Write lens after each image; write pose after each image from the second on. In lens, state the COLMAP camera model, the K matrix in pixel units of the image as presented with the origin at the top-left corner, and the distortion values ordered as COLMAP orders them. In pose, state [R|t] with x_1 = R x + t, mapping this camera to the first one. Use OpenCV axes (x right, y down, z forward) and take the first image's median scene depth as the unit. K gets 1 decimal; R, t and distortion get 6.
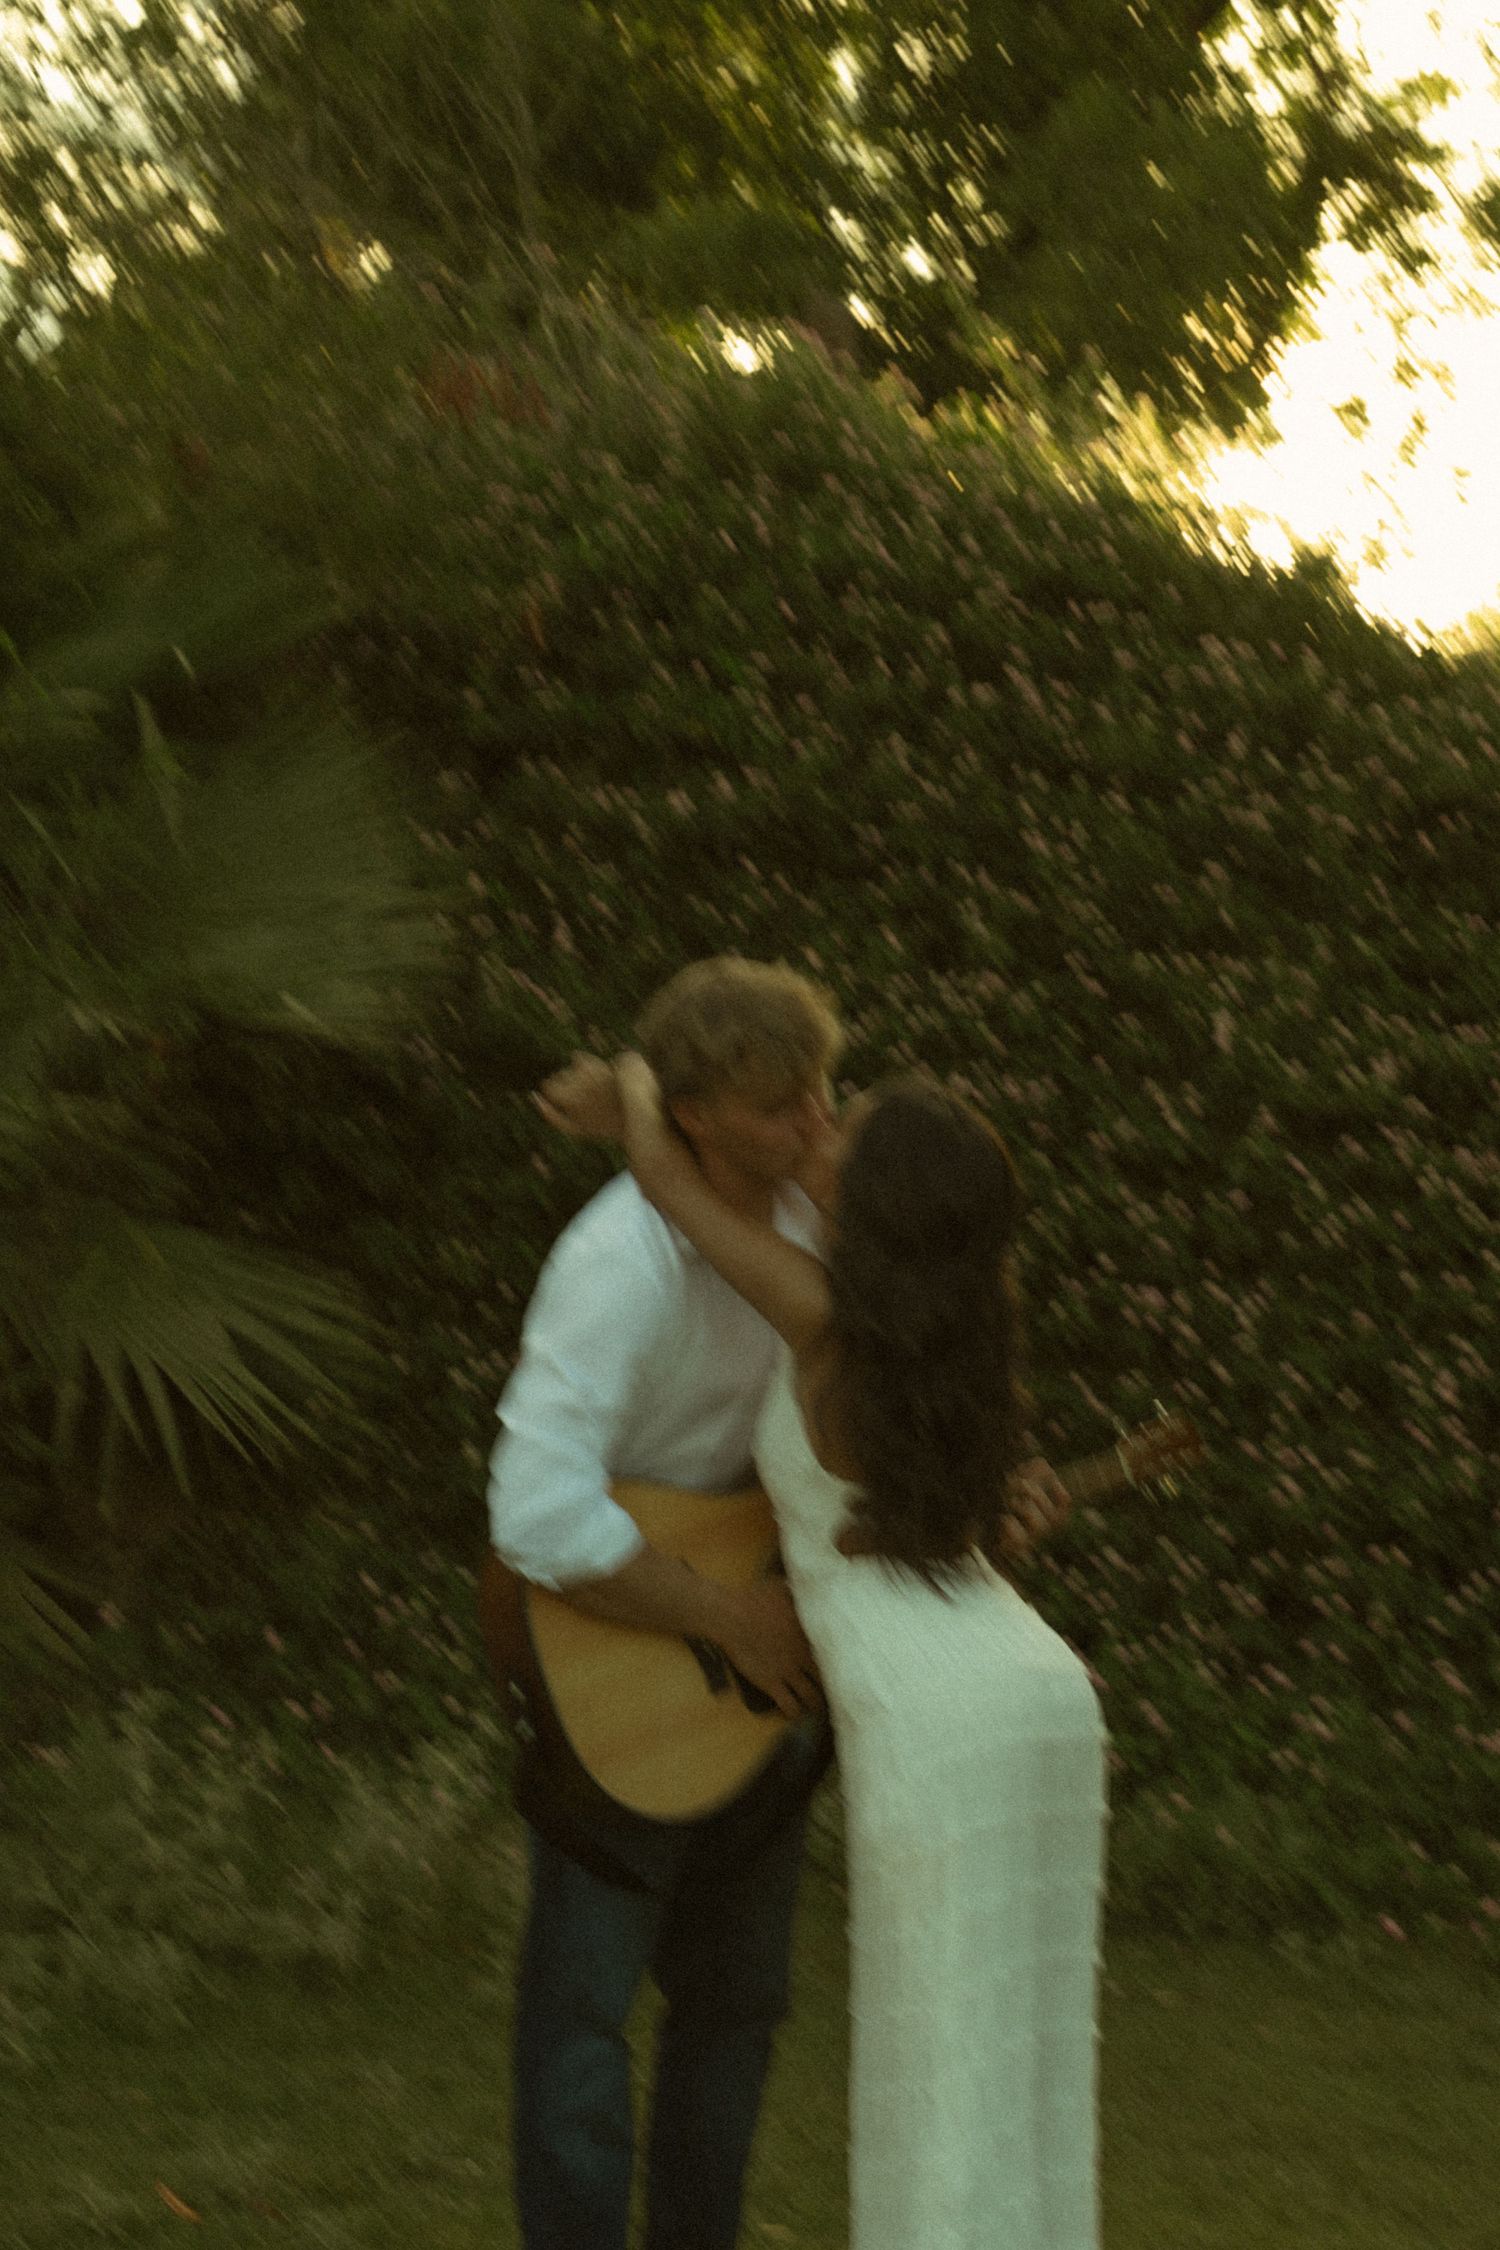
lens RADIAL K [[3502.4, 0, 750.0], [0, 3502.4, 1125.0], [0, 0, 1]] dist [-0.134273, 0.724079]
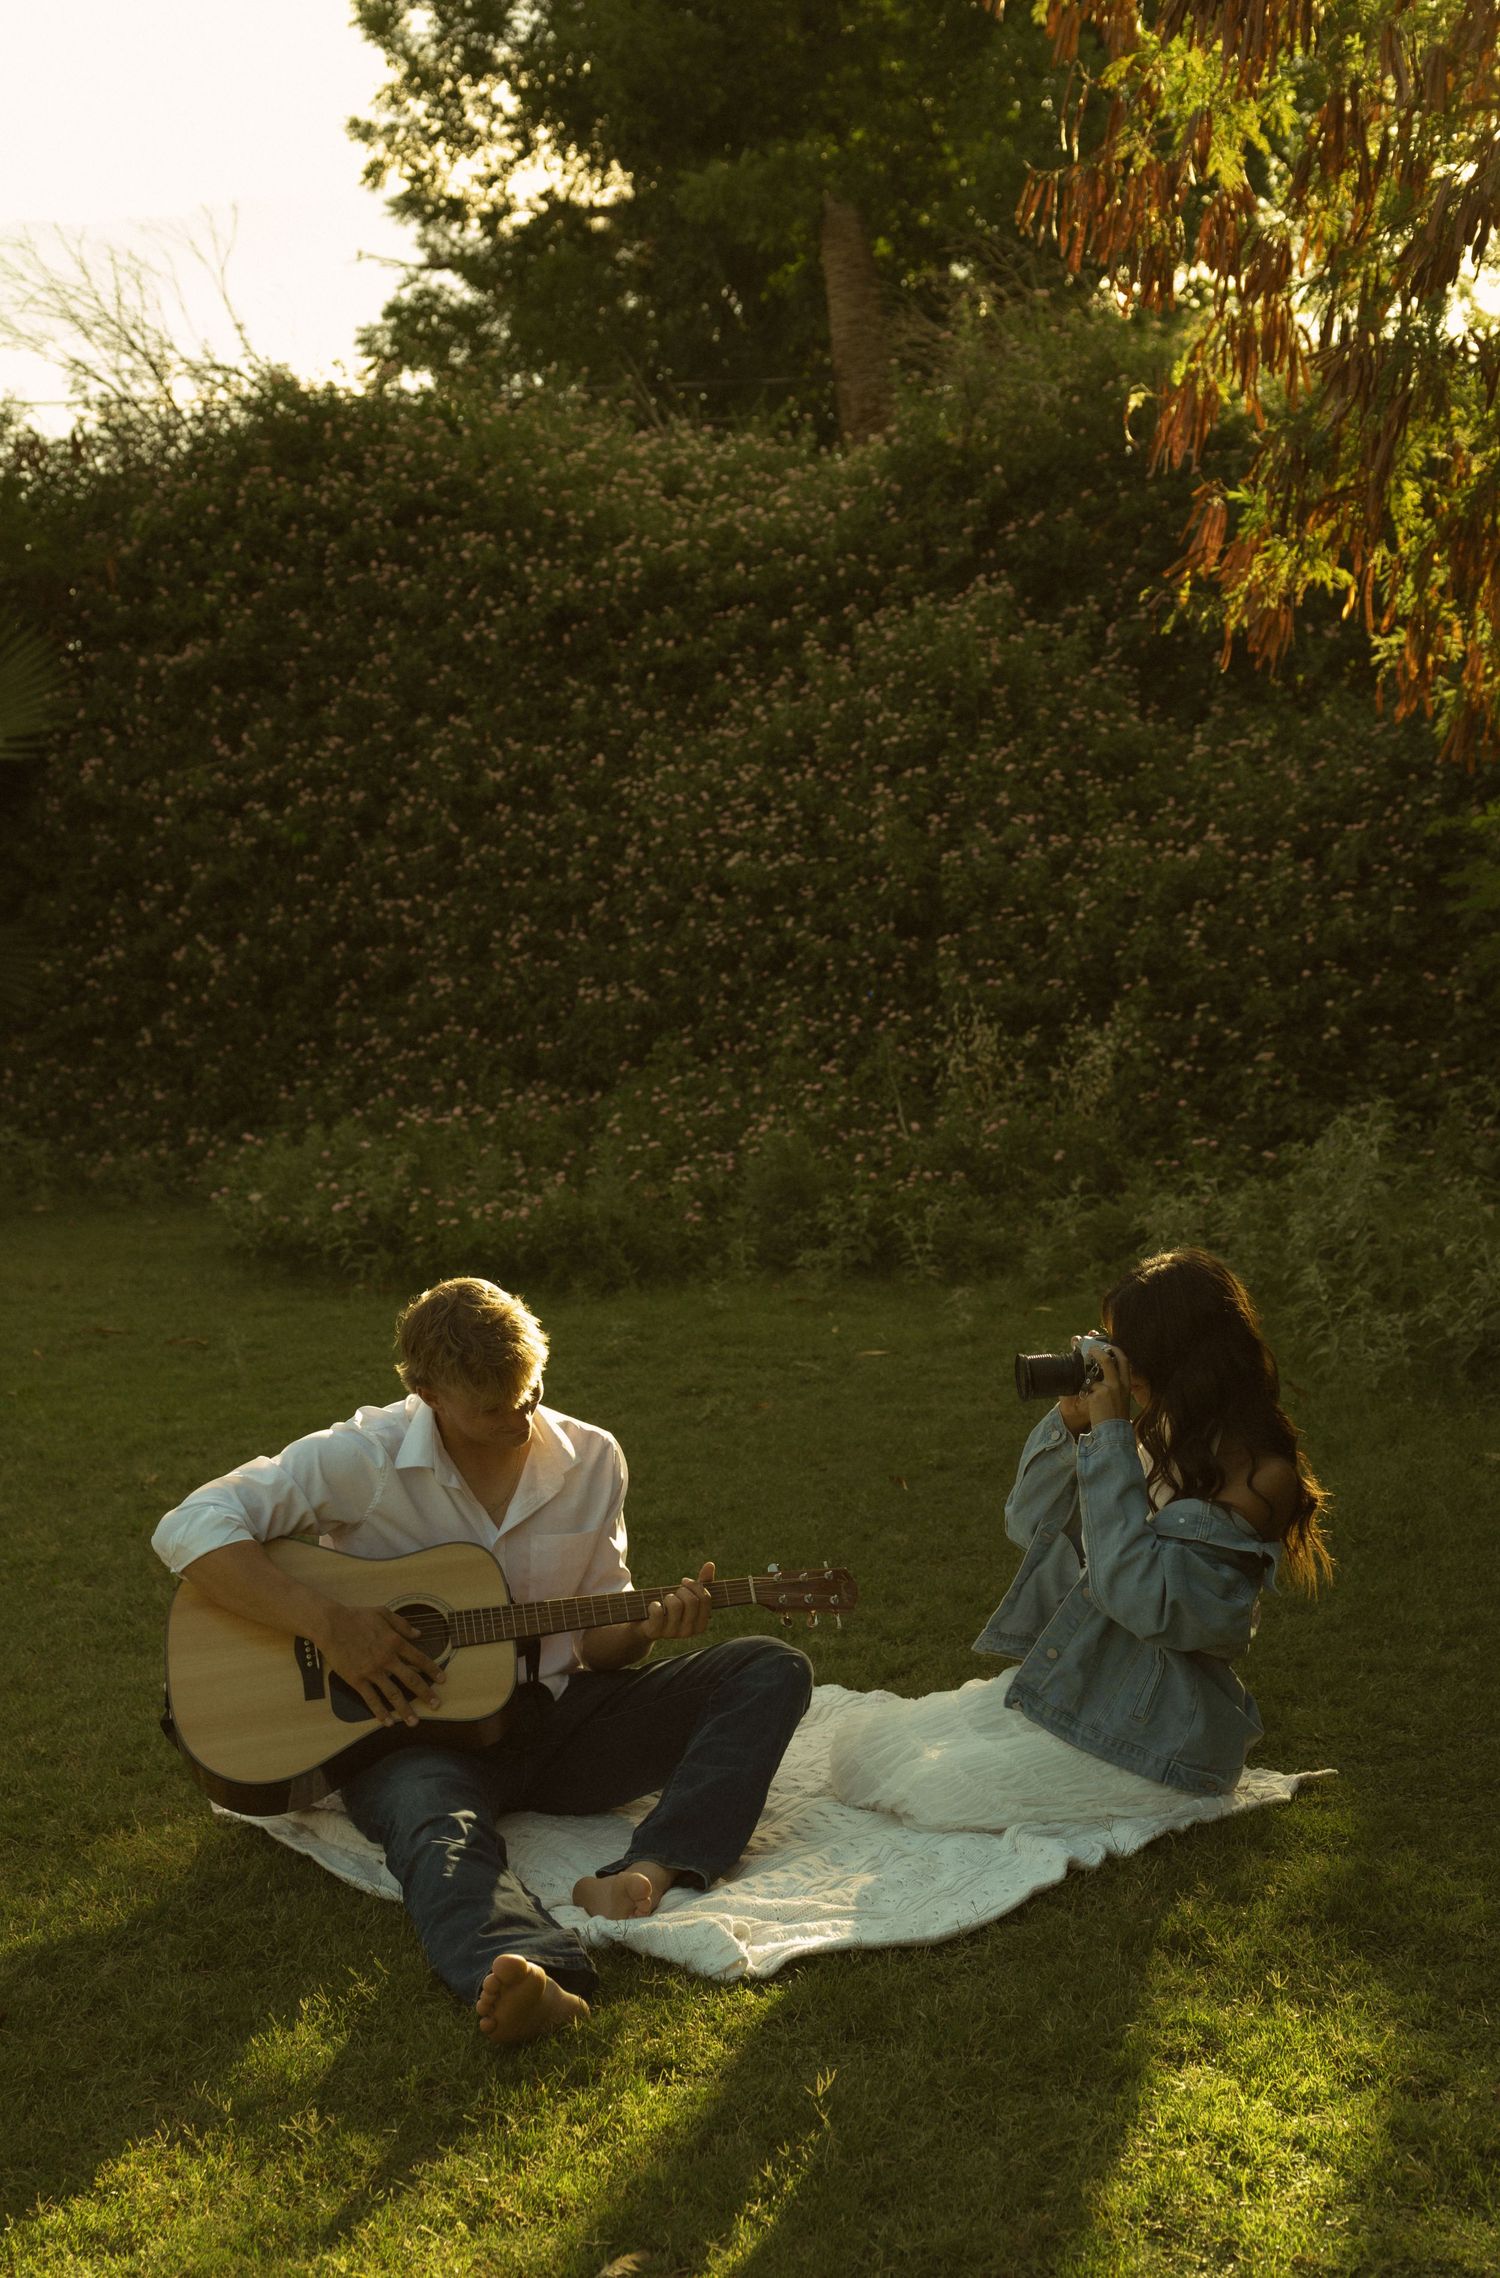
lens RADIAL K [[2865.2, 0, 716.0], [0, 2865.2, 1161.8], [0, 0, 1]] dist [0.227371, -1.132672]
pose [[0.951228, -0.048336, -0.304678, 0.756938], [0.086020, 0.990035, 0.111493, 0.028934], [0.296253, -0.132263, 0.945907, -0.453050]]
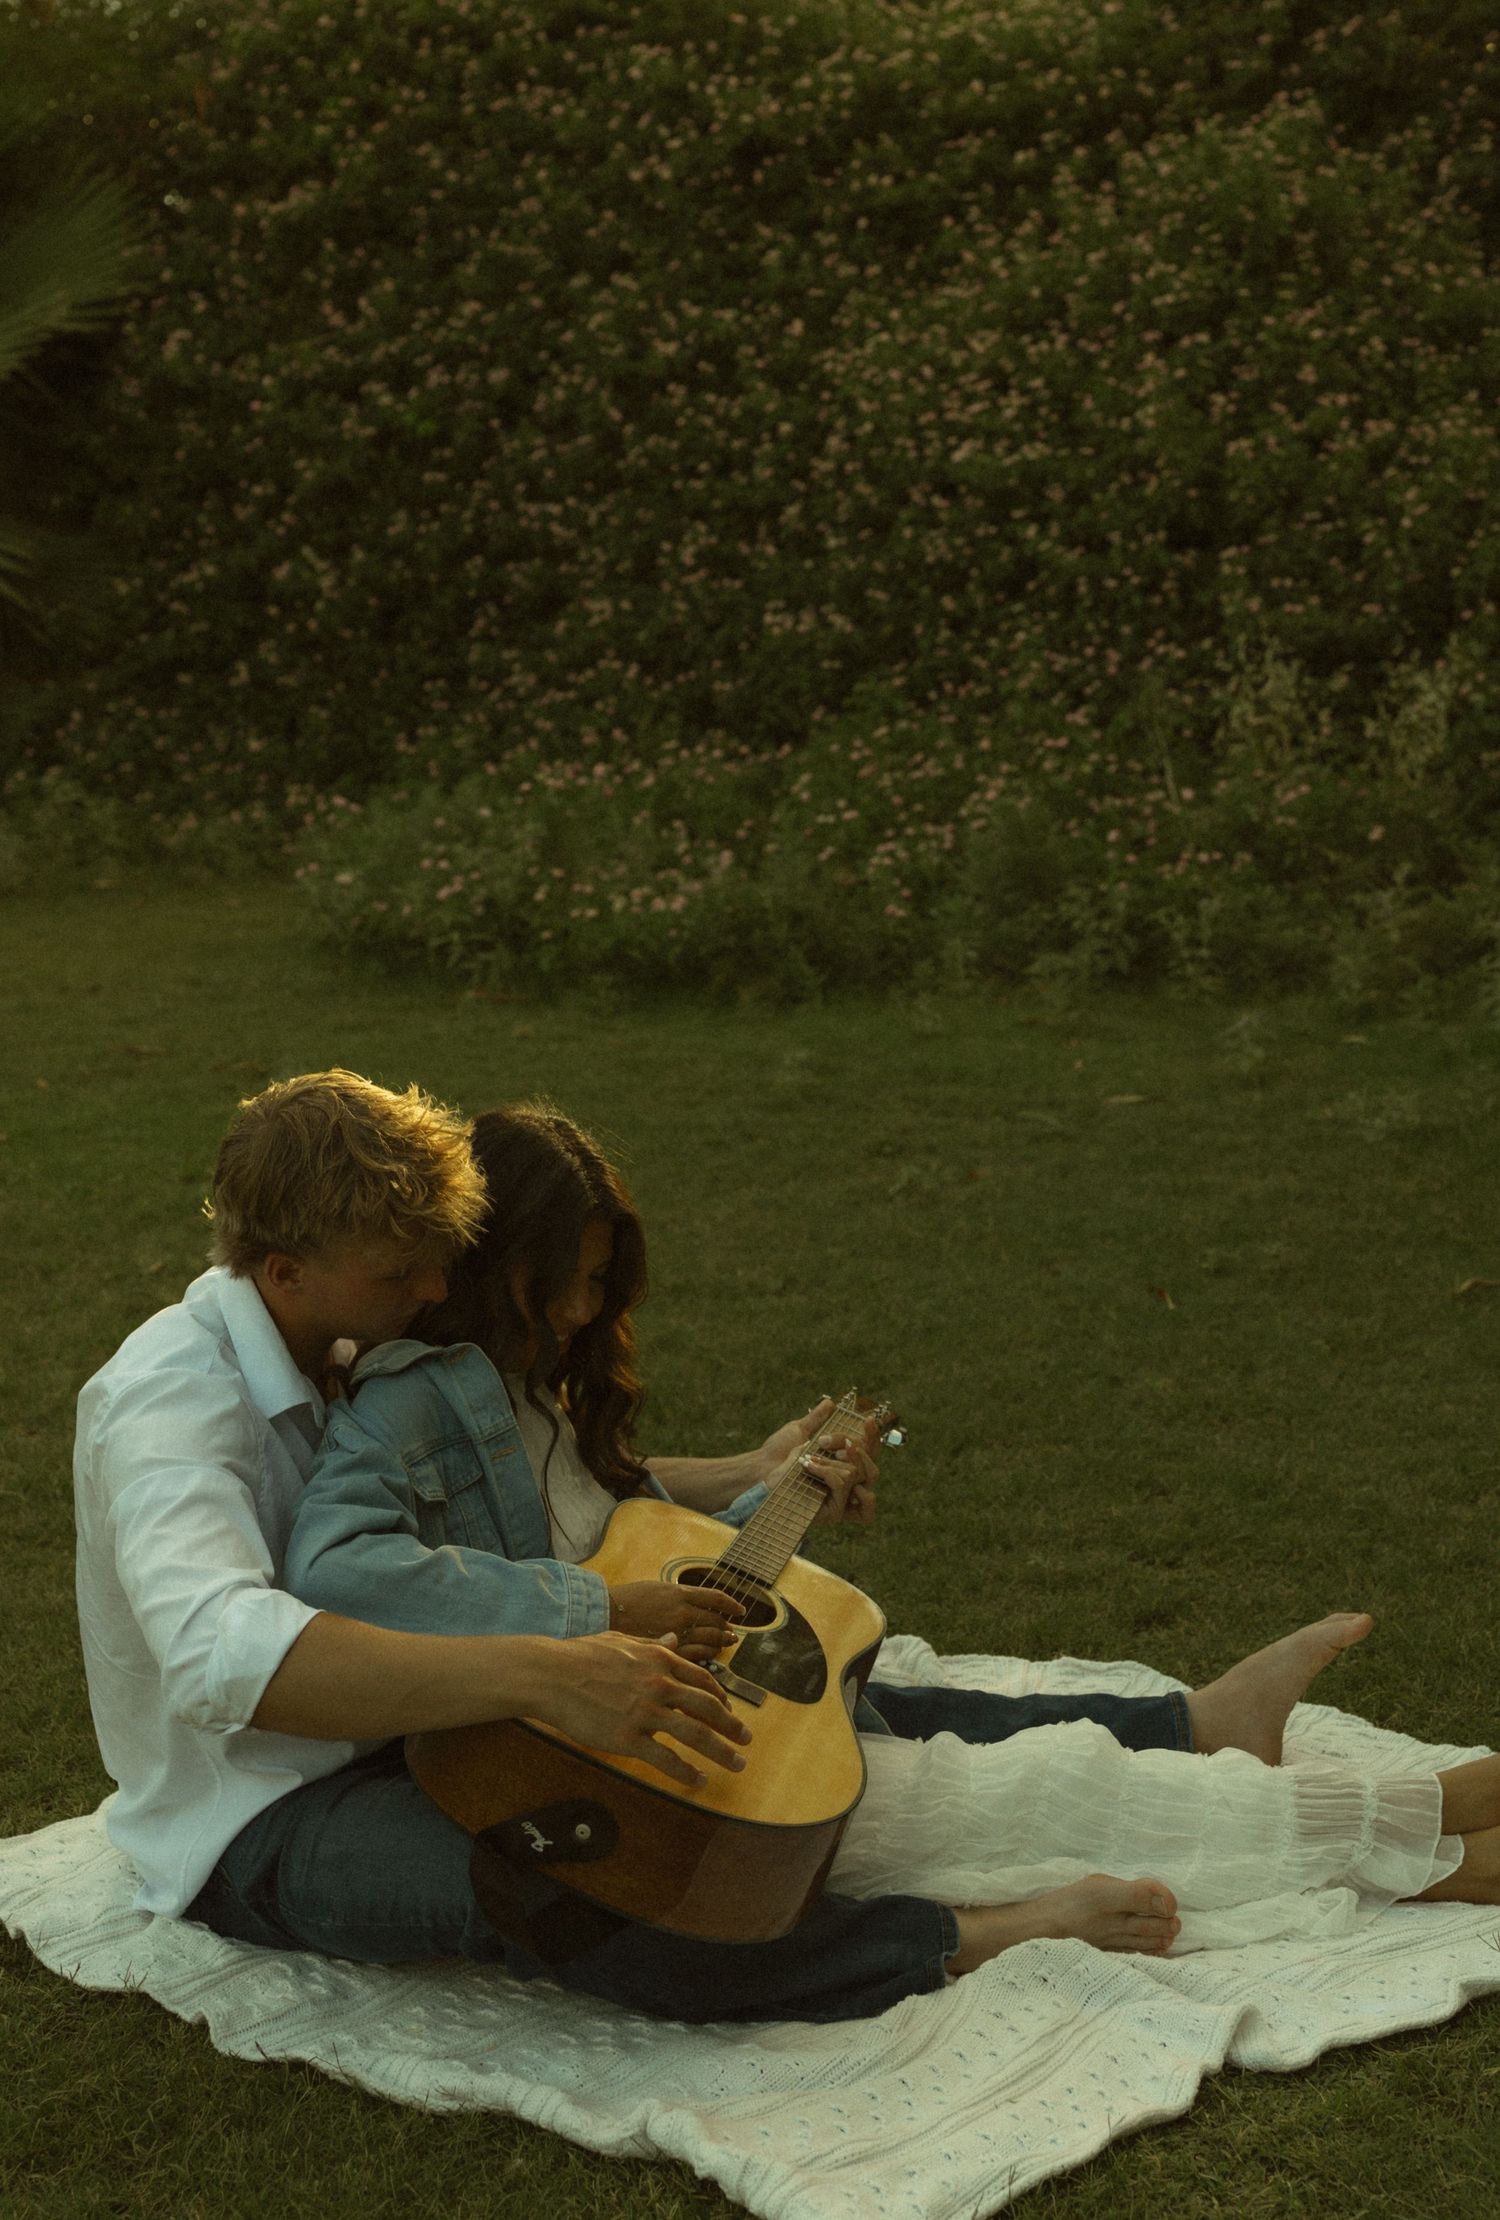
lens RADIAL K [[3275.9, 0, 736.6], [0, 3275.9, 977.1], [0, 0, 1]] dist [0.171893, -1.046285]
pose [[0.929636, -0.022191, -0.367811, 0.726681], [0.084208, 0.984564, 0.153434, 0.037511], [0.358728, -0.173610, 0.917155, -0.334996]]
